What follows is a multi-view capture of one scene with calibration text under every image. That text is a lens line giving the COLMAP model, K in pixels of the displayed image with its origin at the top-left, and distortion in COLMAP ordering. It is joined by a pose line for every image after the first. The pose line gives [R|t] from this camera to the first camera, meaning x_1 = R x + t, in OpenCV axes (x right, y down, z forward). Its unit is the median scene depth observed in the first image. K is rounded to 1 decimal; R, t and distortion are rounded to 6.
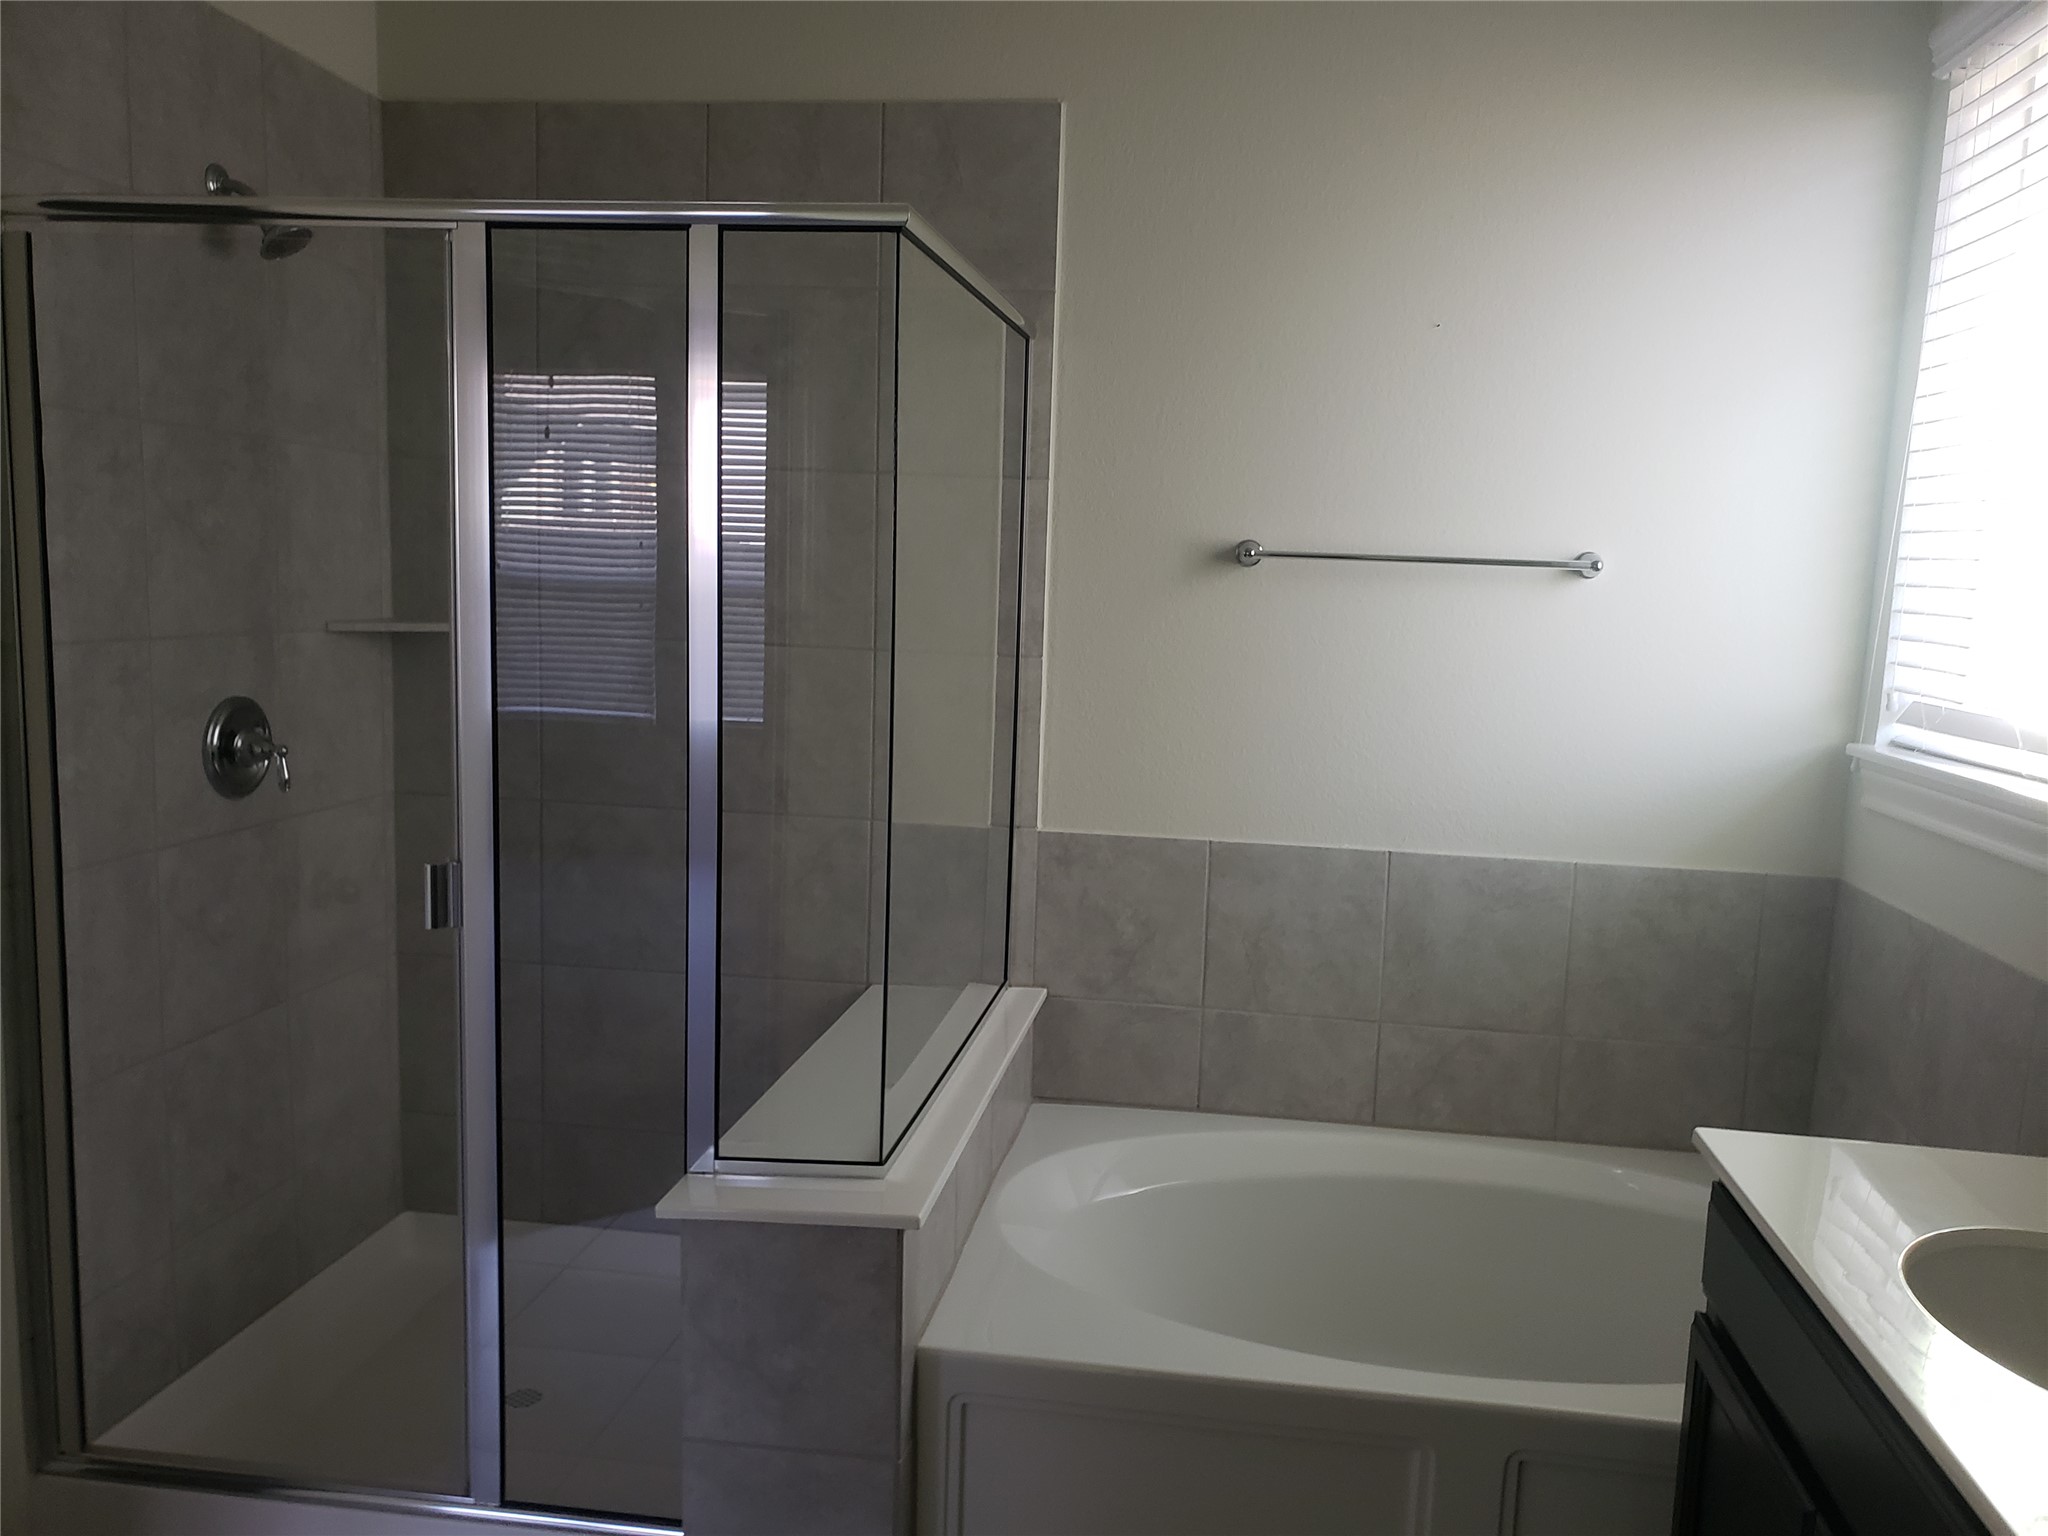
lens RADIAL K [[1564.7, 0, 1020.2], [0, 1564.7, 765.3], [0, 0, 1]] dist [0.059057, -0.047473]
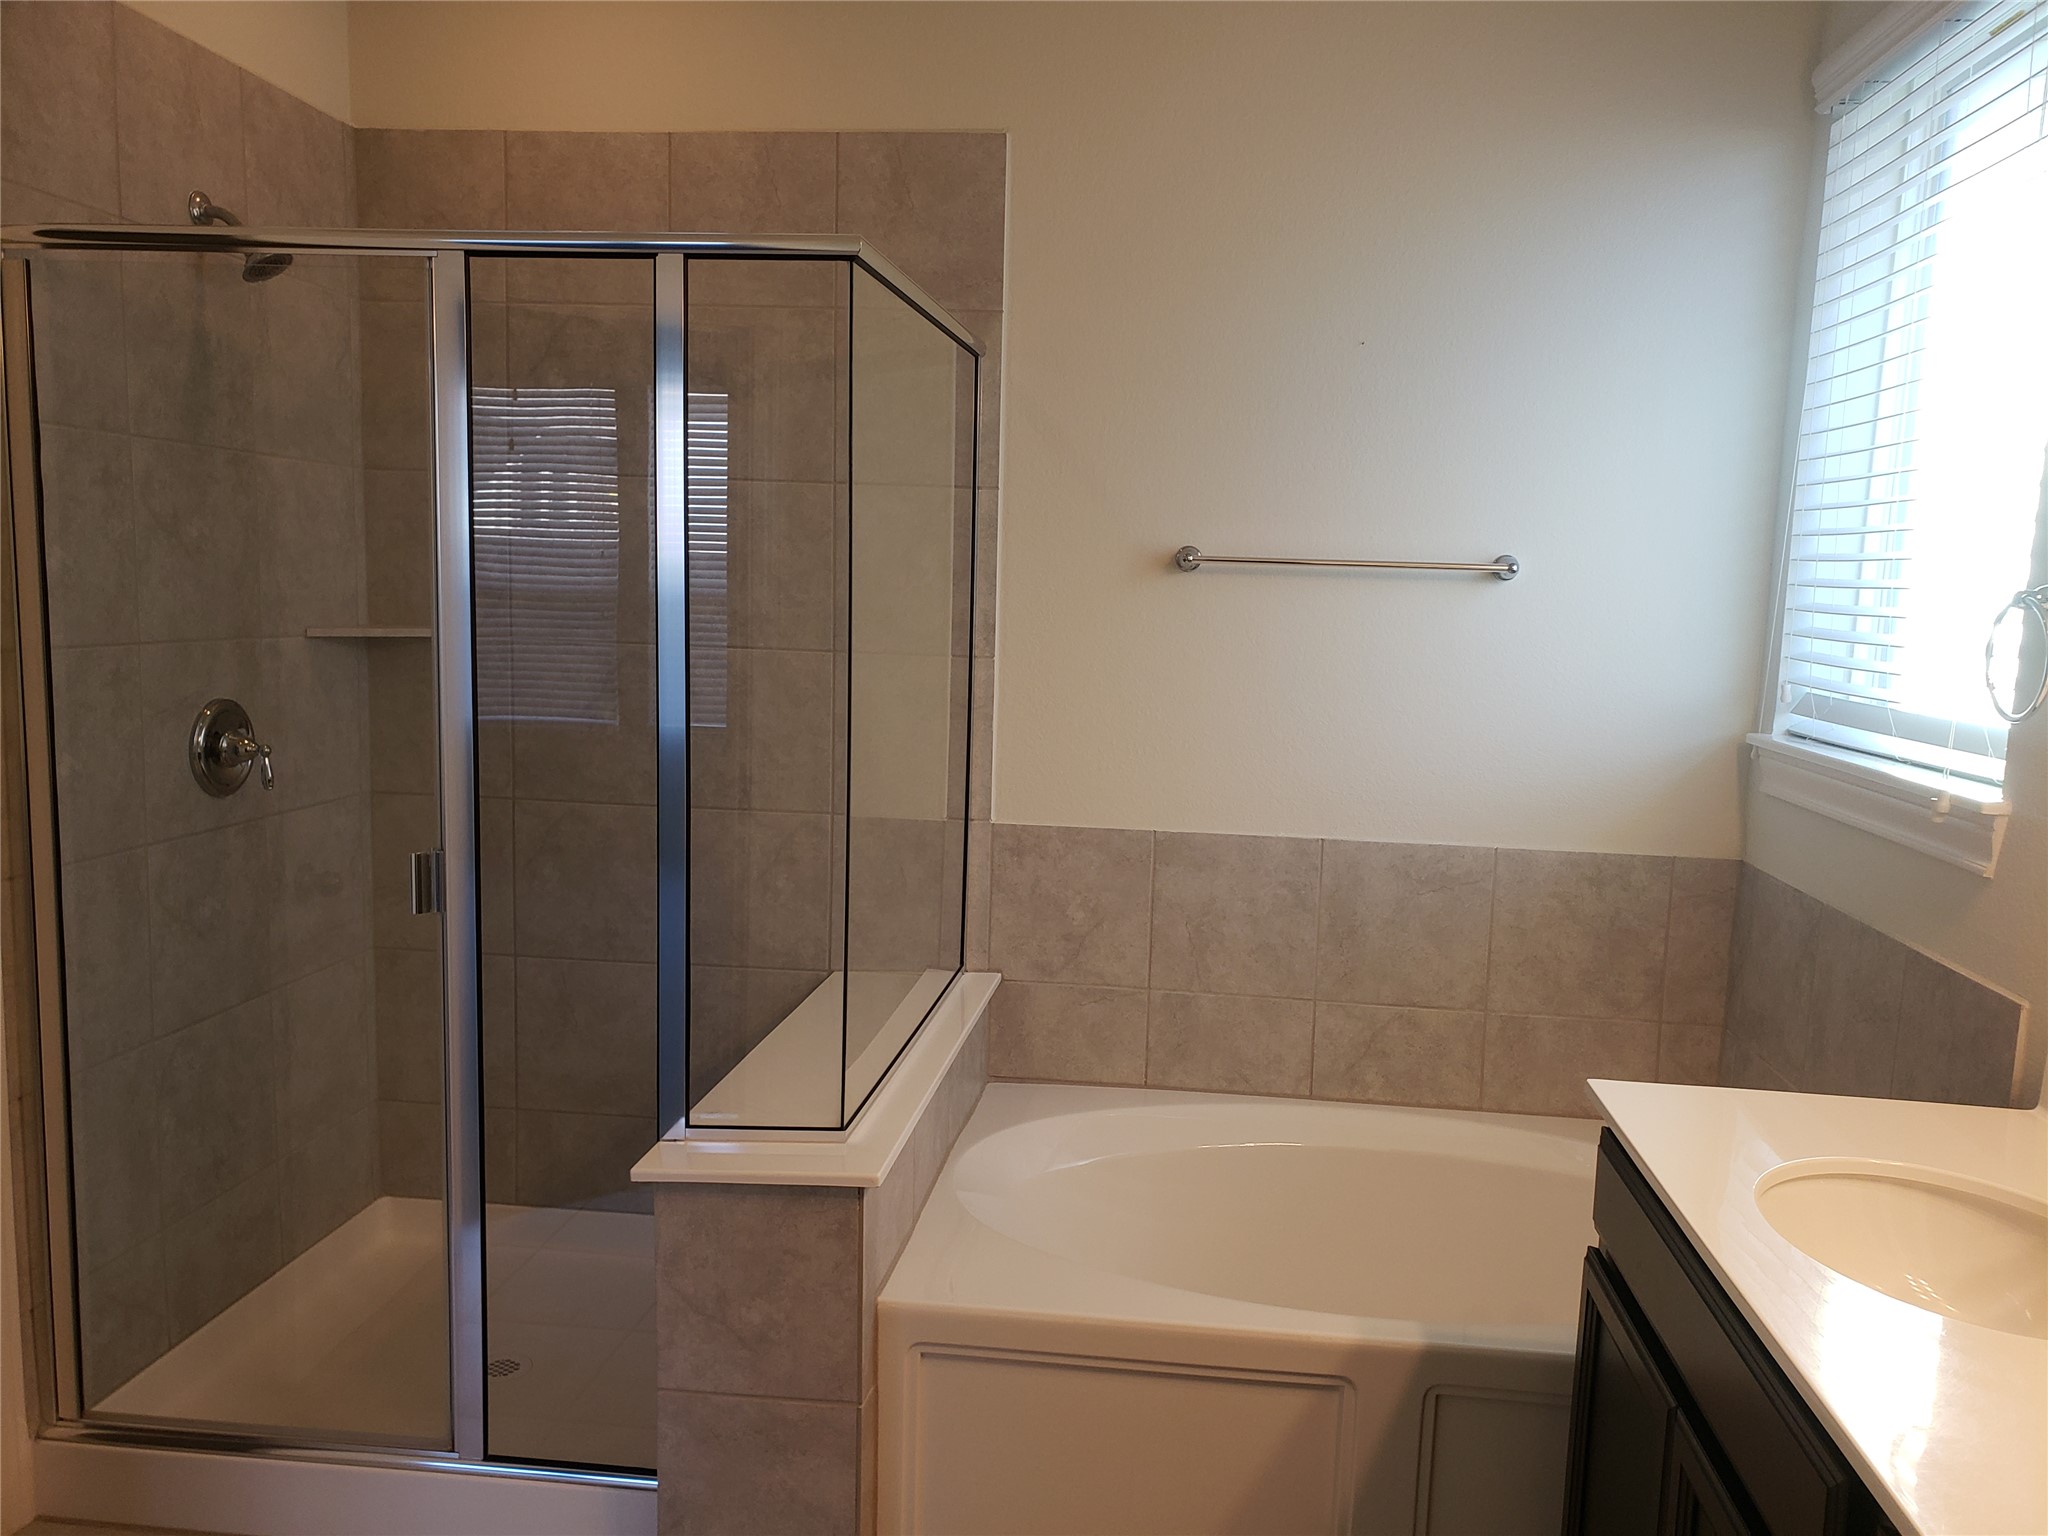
lens RADIAL K [[1564.7, 0, 1021.2], [0, 1564.7, 763.9], [0, 0, 1]] dist [0.059057, -0.047473]
pose [[0.999677, -0.008130, 0.024059, 0.007334], [0.008280, 0.999947, -0.006128, 0.009759], [-0.024008, 0.006326, 0.999692, -0.056334]]
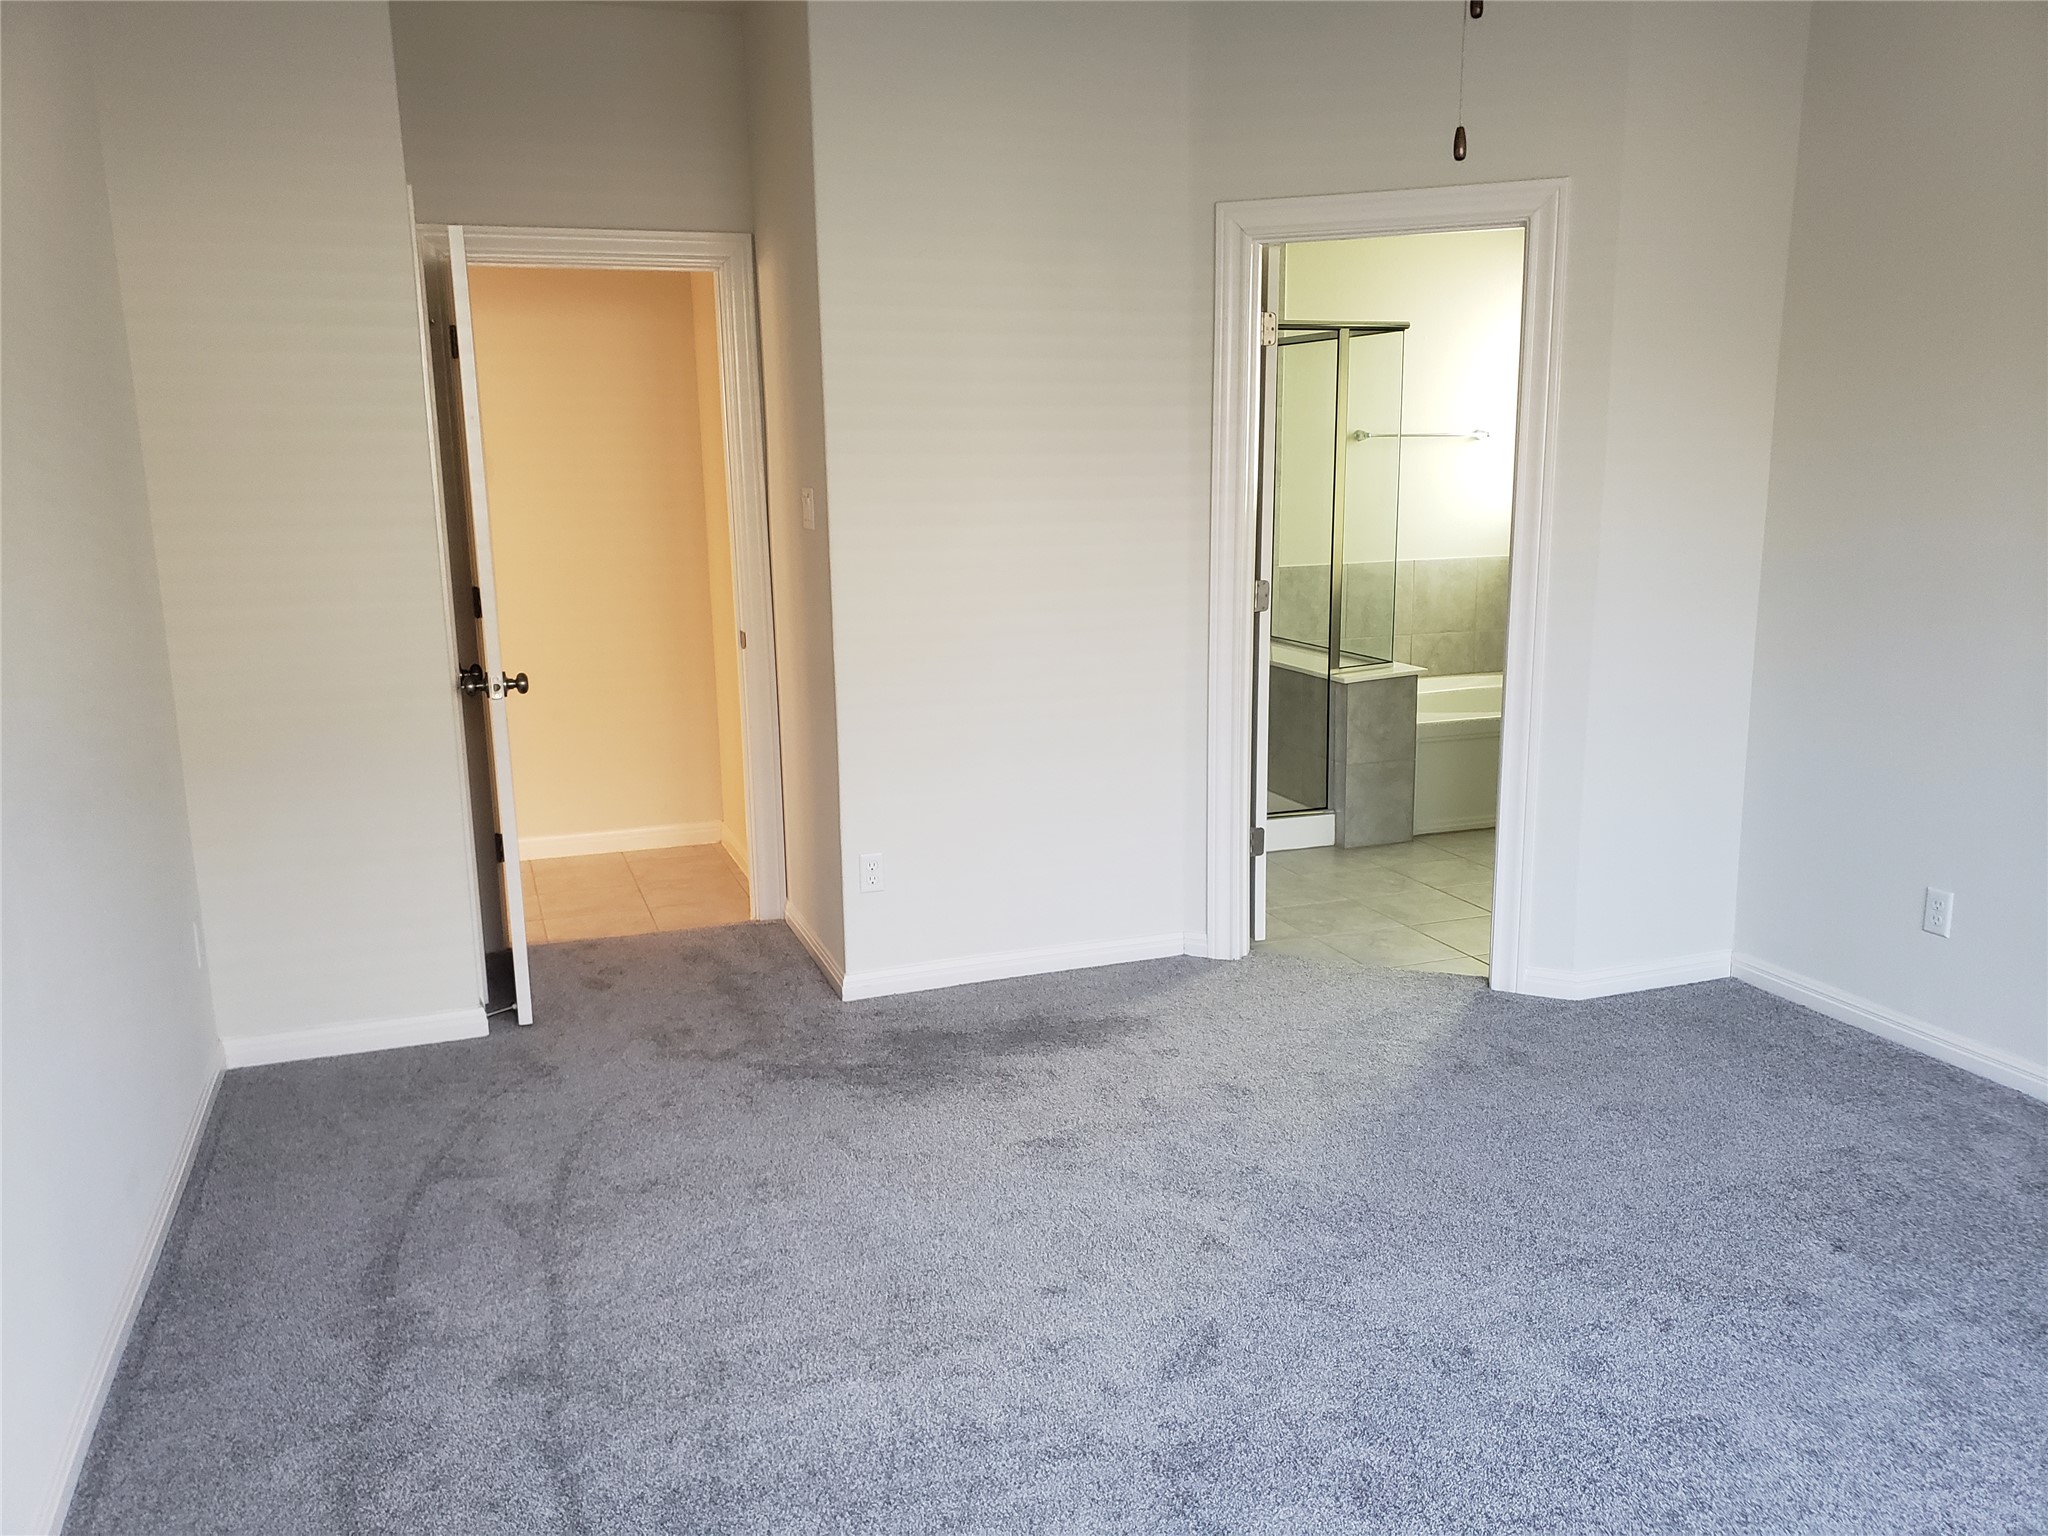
lens RADIAL K [[1564.7, 0, 1036.4], [0, 1564.7, 774.4], [0, 0, 1]] dist [0.059057, -0.047473]
pose [[0.887003, -0.137536, 0.440806, -1.428038], [0.094840, 0.988523, 0.117589, 0.042743], [-0.451919, -0.062496, 0.889867, -0.916307]]
